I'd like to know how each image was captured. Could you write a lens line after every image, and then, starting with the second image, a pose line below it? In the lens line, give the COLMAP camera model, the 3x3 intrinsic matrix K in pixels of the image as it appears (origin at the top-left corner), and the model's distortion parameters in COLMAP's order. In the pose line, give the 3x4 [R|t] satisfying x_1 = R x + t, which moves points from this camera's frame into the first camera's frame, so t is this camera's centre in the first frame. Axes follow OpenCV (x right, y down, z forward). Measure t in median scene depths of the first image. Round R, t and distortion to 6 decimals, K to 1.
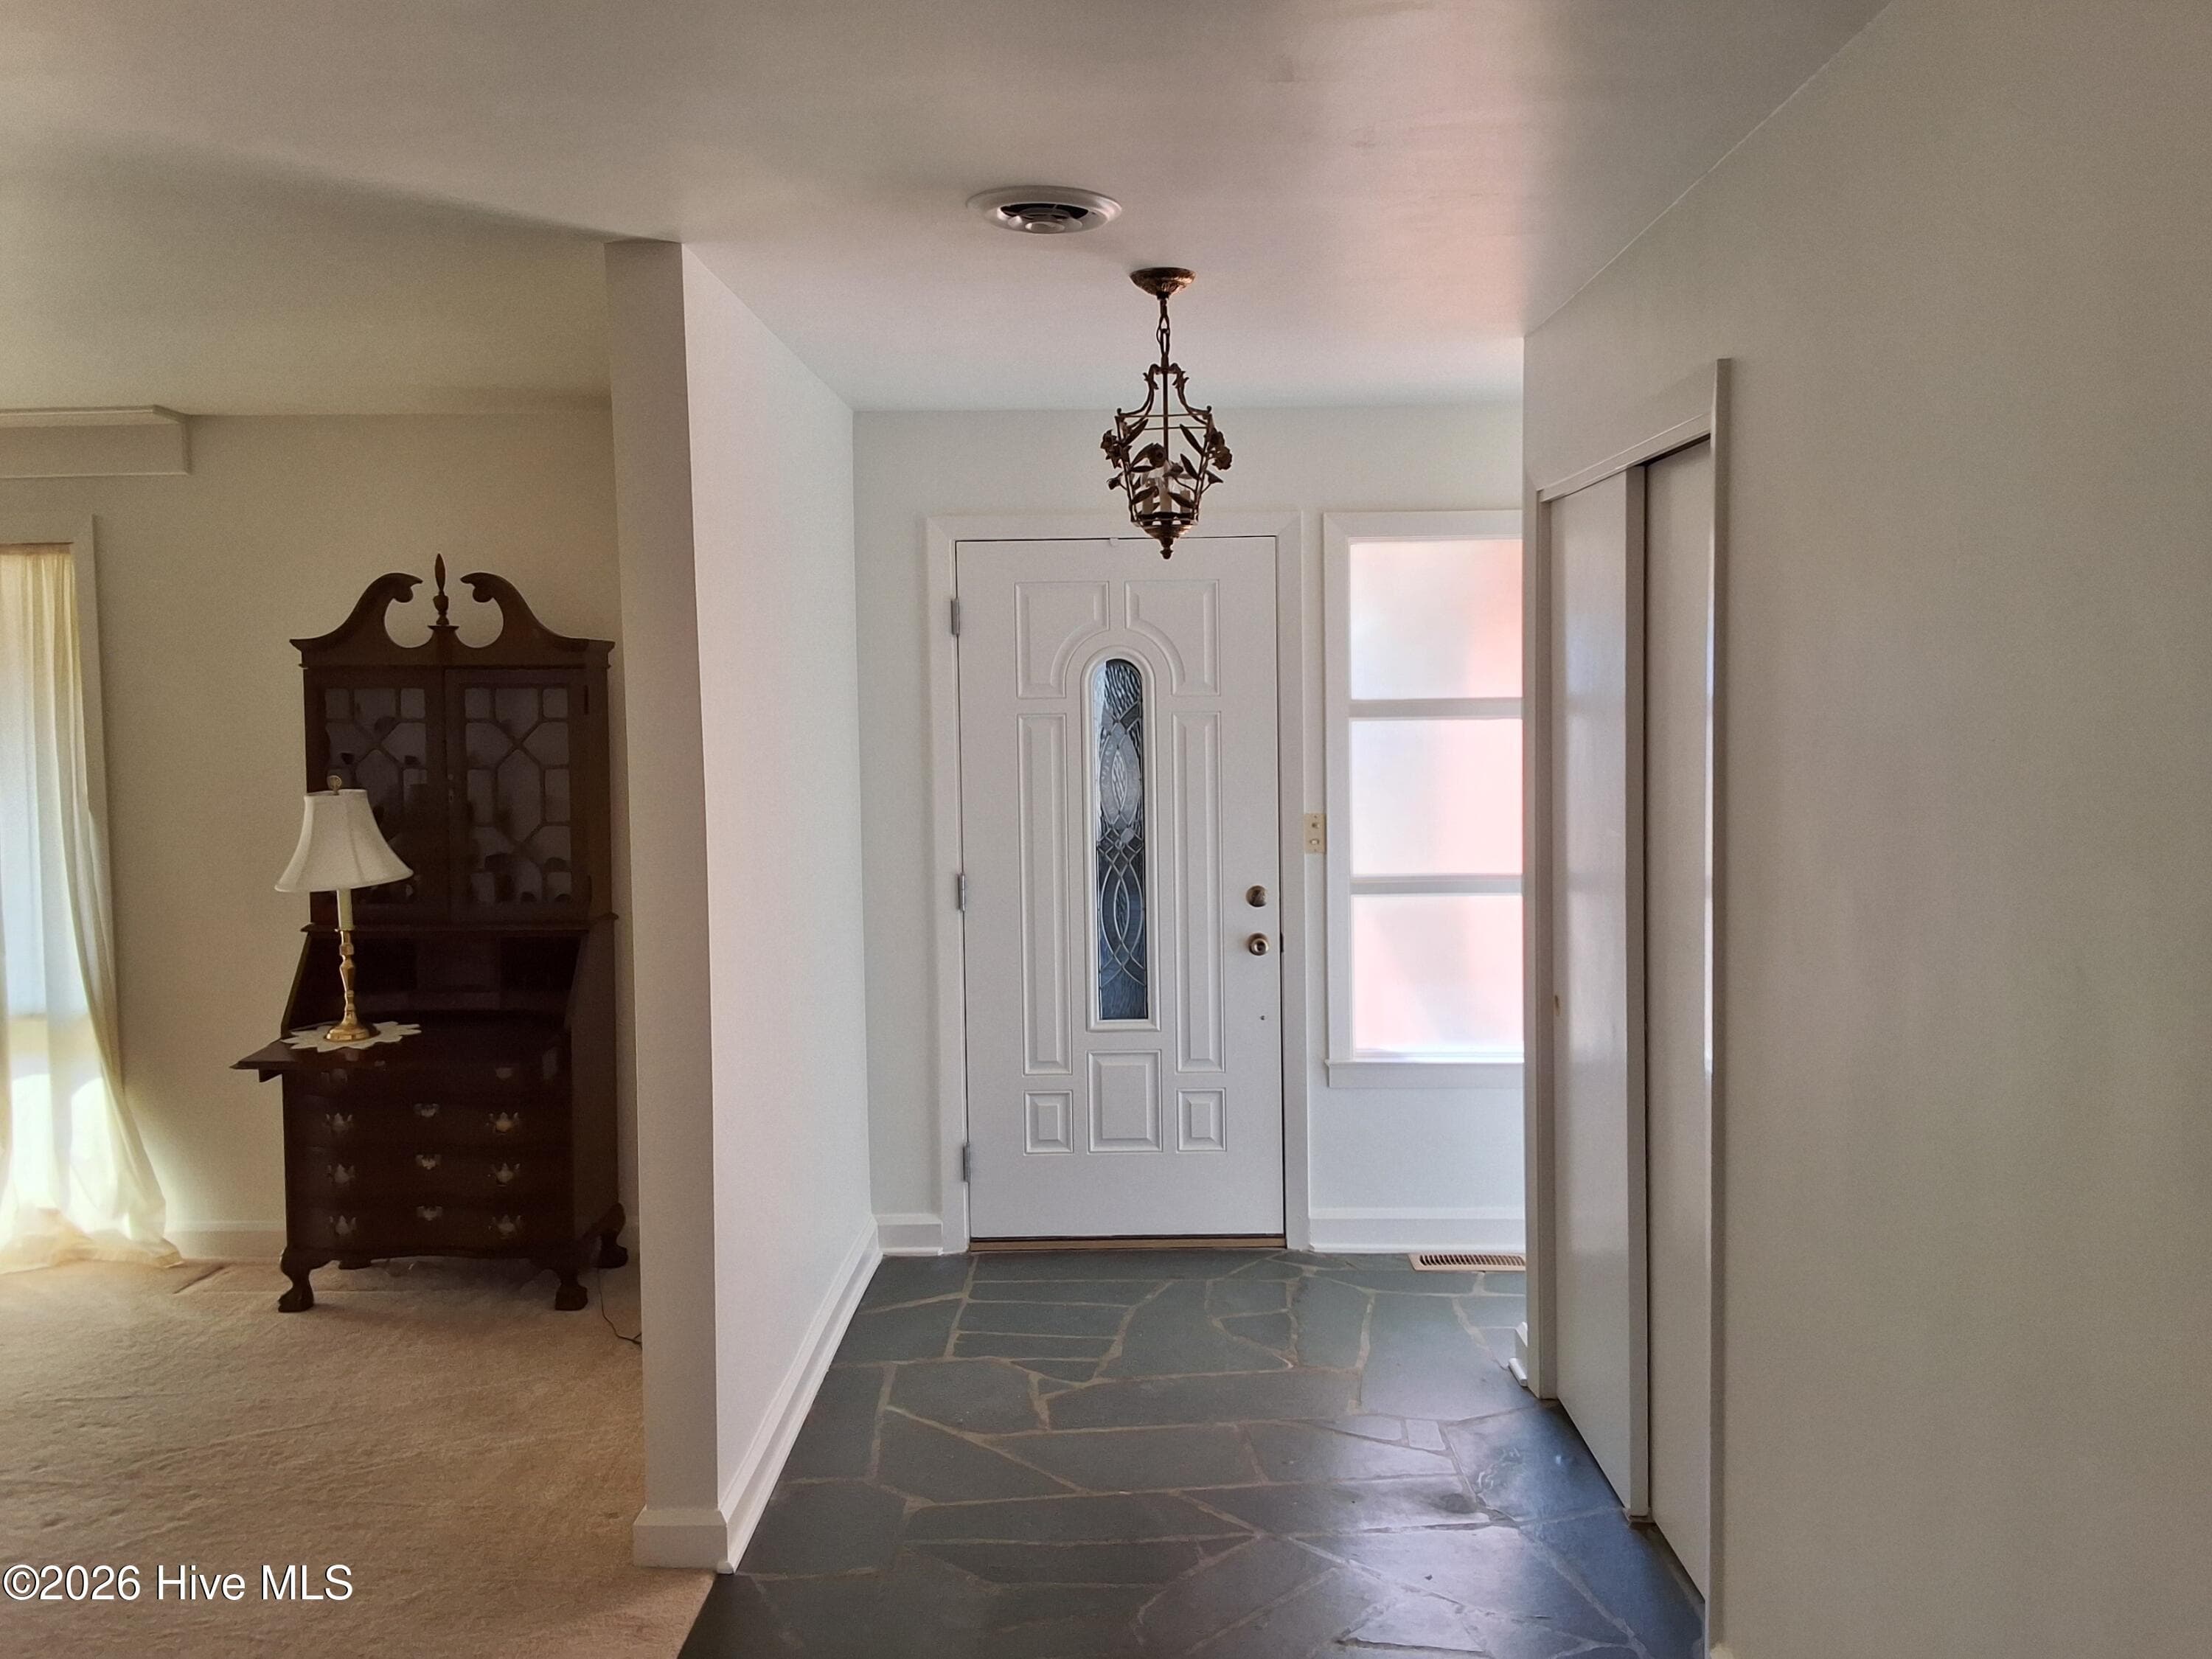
lens RADIAL K [[1762.8, 0, 1121.1], [0, 1762.8, 780.2], [0, 0, 1]] dist [0.119496, -0.187915]
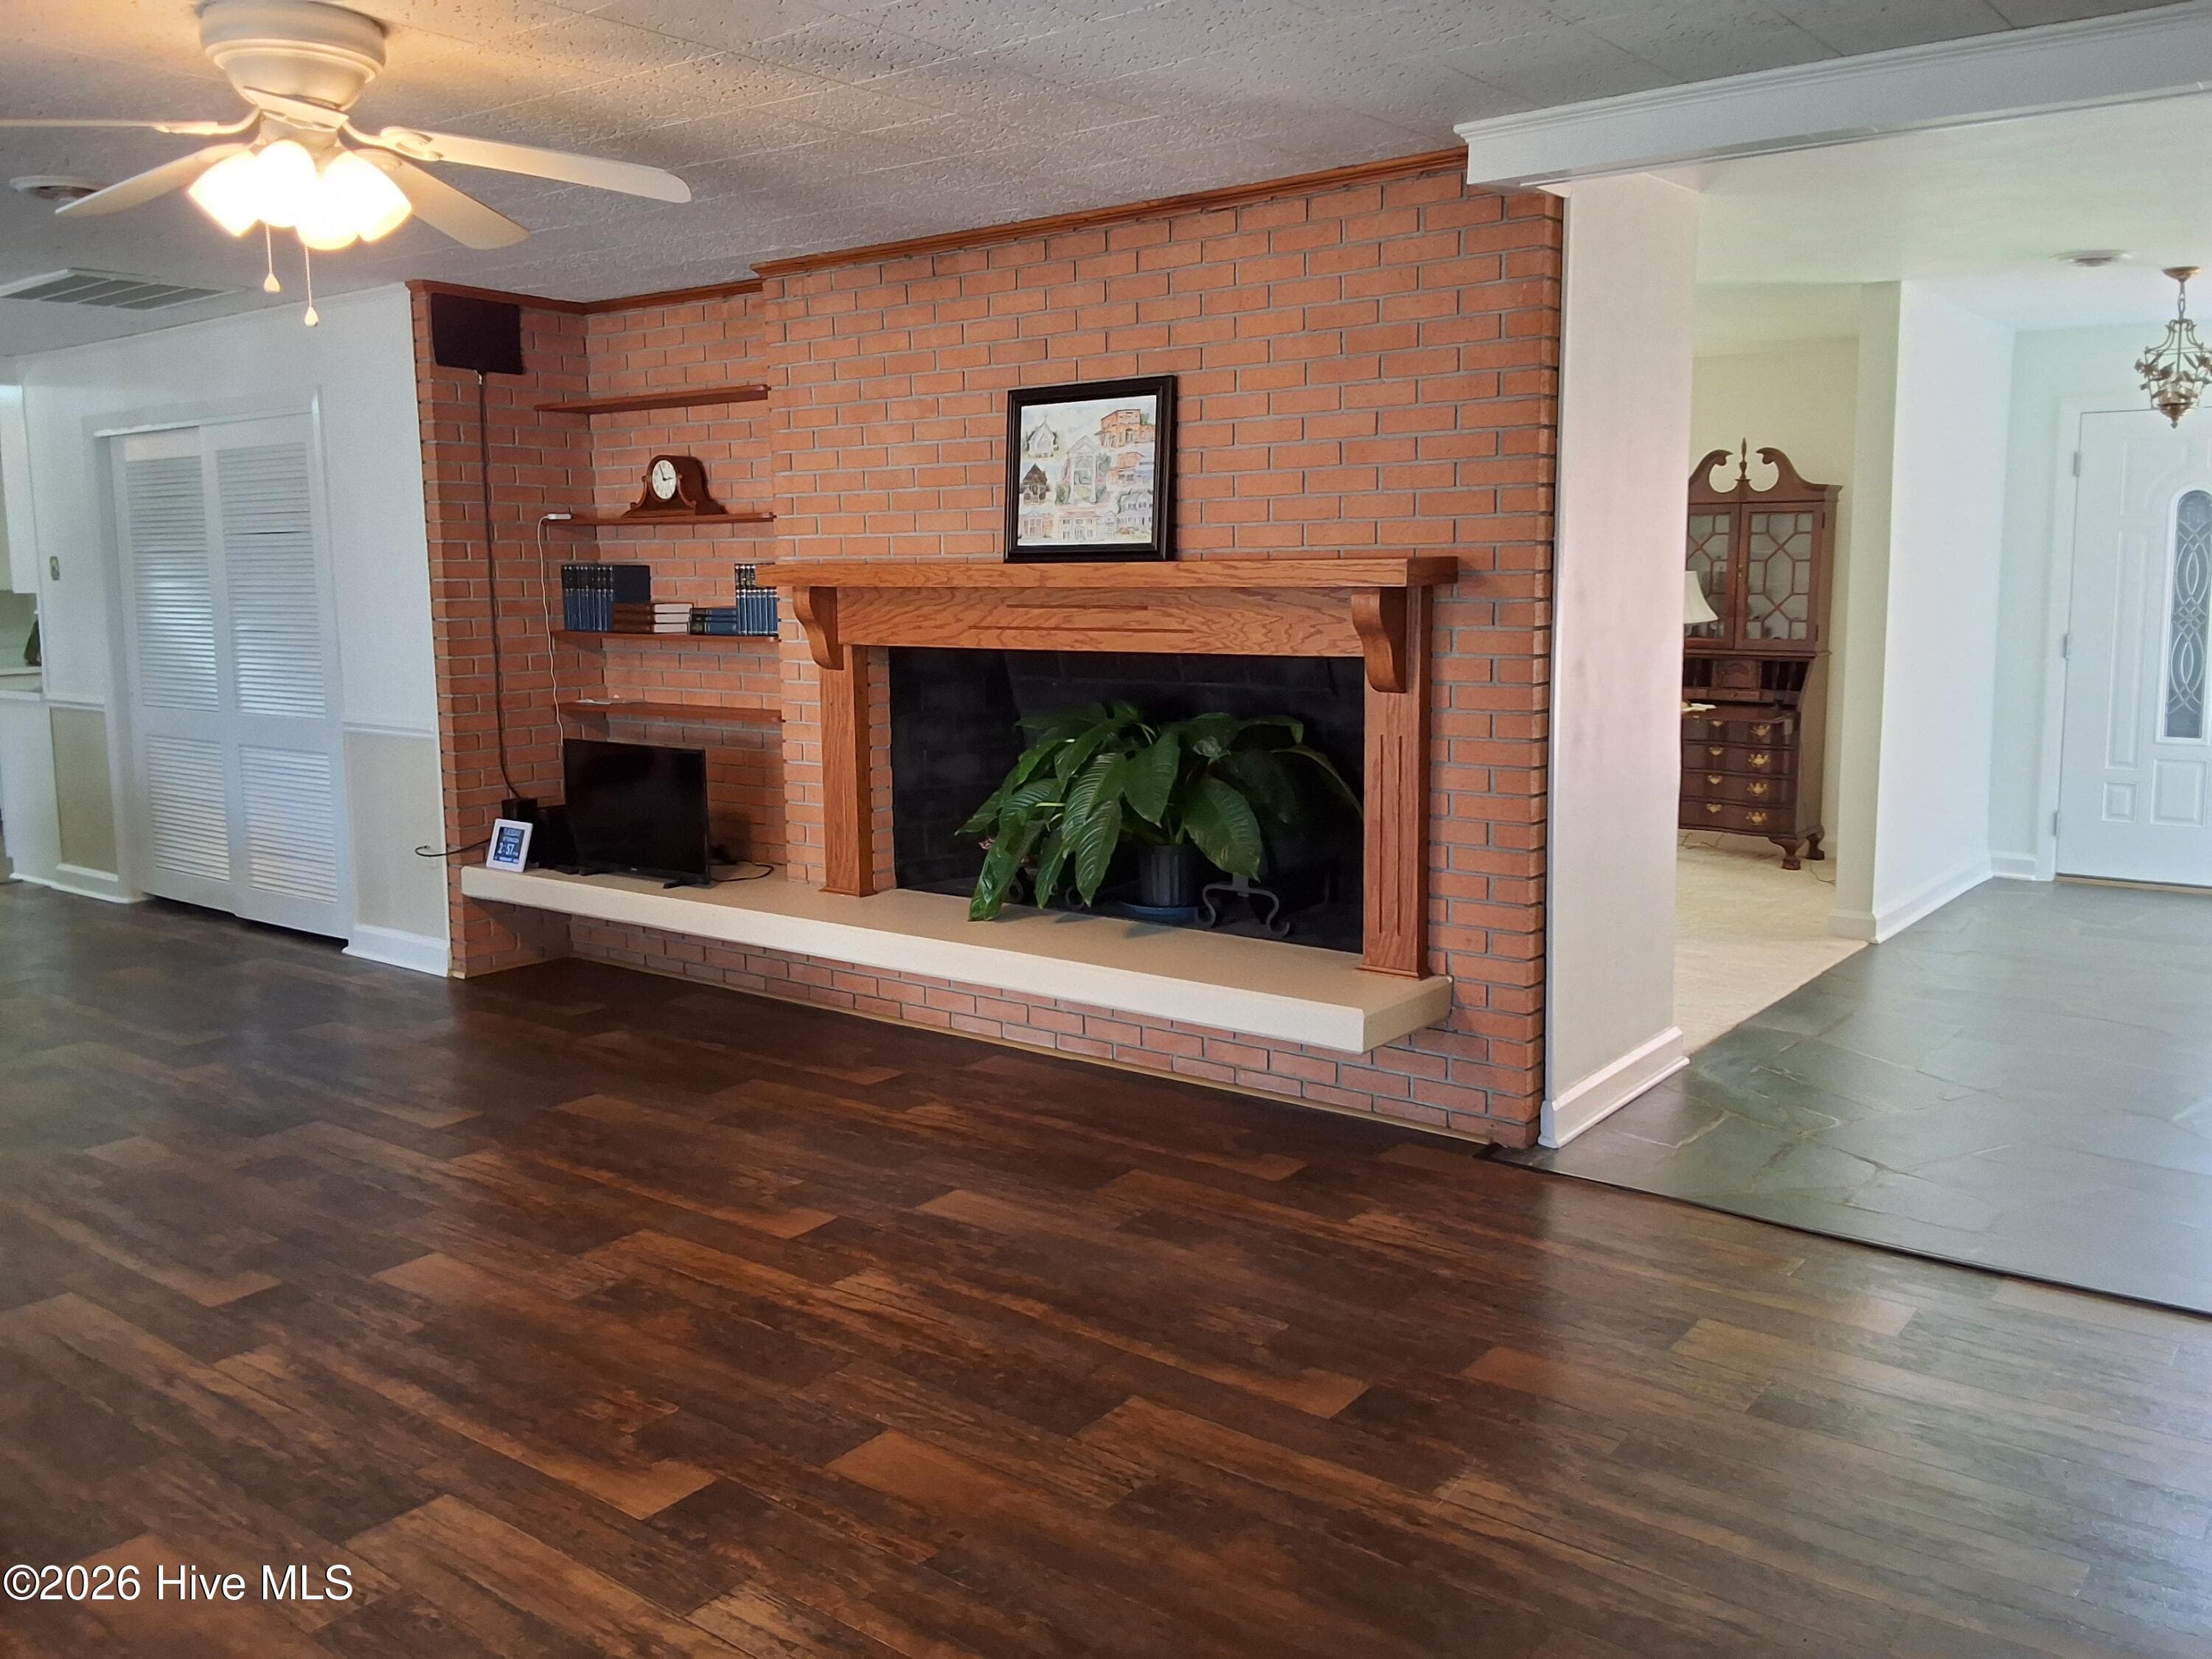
lens RADIAL K [[1762.8, 0, 1120.8], [0, 1762.8, 790.3], [0, 0, 1]] dist [0.119496, -0.187915]
pose [[0.799703, 0.083563, -0.594552, 0.200390], [-0.034961, 0.995068, 0.092831, 0.075990], [0.599377, -0.053451, 0.798680, -0.781104]]
